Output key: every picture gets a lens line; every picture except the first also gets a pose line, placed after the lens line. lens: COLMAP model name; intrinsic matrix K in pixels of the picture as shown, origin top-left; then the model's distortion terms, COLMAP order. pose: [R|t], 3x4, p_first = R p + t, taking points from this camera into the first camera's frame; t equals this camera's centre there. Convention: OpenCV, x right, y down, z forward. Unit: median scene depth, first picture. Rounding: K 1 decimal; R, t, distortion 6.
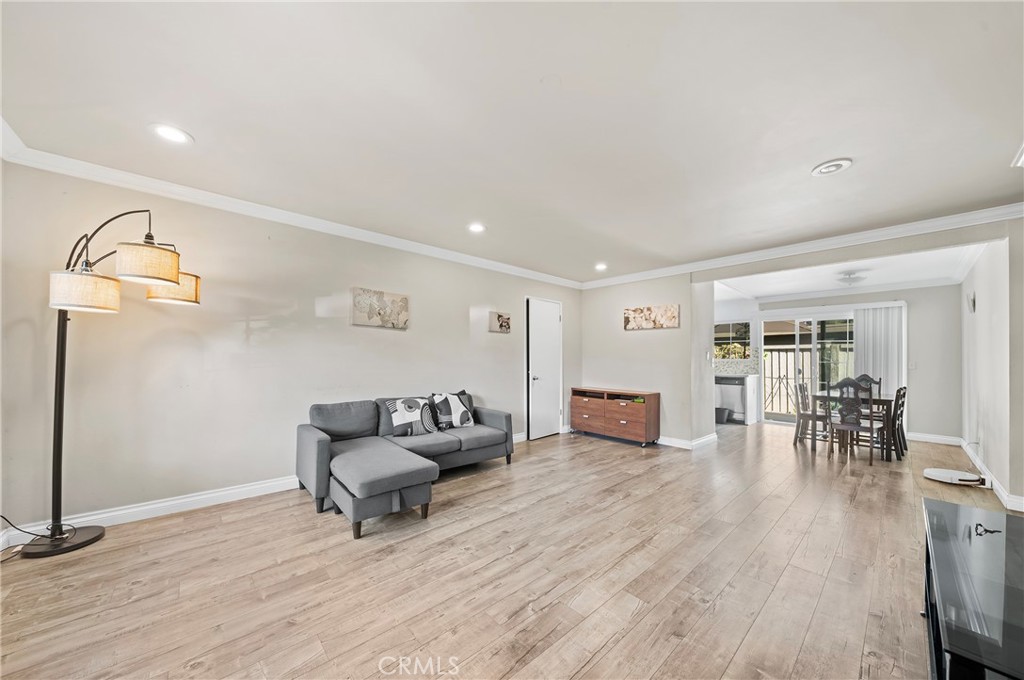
lens RADIAL K [[345.9, 0, 499.8], [0, 345.9, 358.6], [0, 0, 1]] dist [-0.024102, 0.000049]
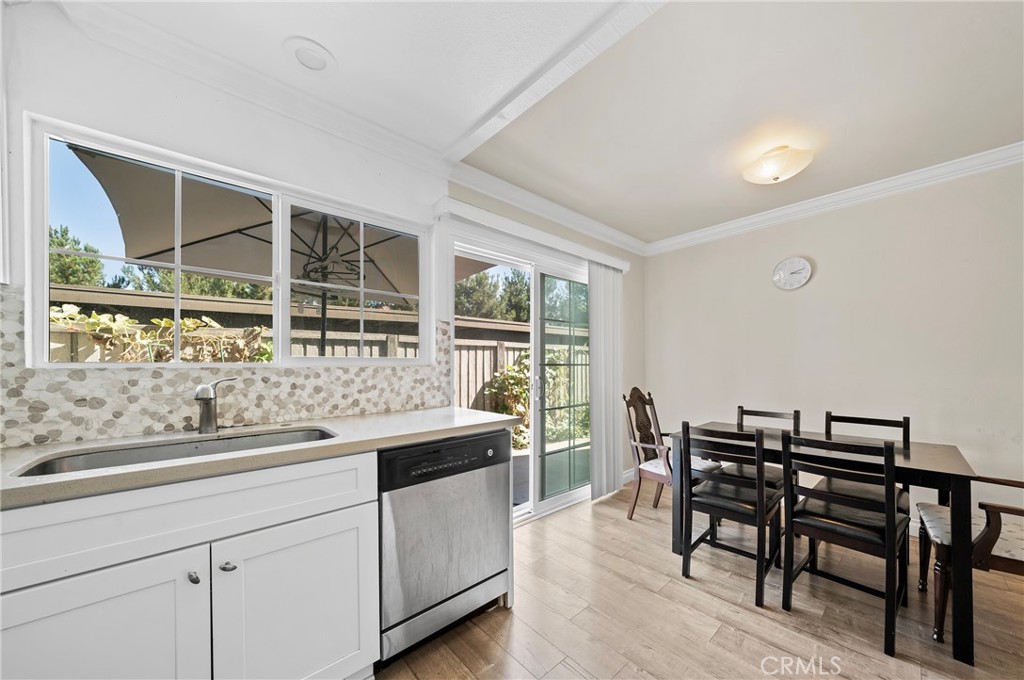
lens RADIAL K [[356.3, 0, 507.4], [0, 356.3, 366.5], [0, 0, 1]] dist [-0.002771, -0.000123]
pose [[-0.014236, -0.012978, 0.999814, 0.809872], [0.000304, 0.999916, 0.012984, 0.010915], [-0.999899, 0.000489, -0.014231, 1.927427]]
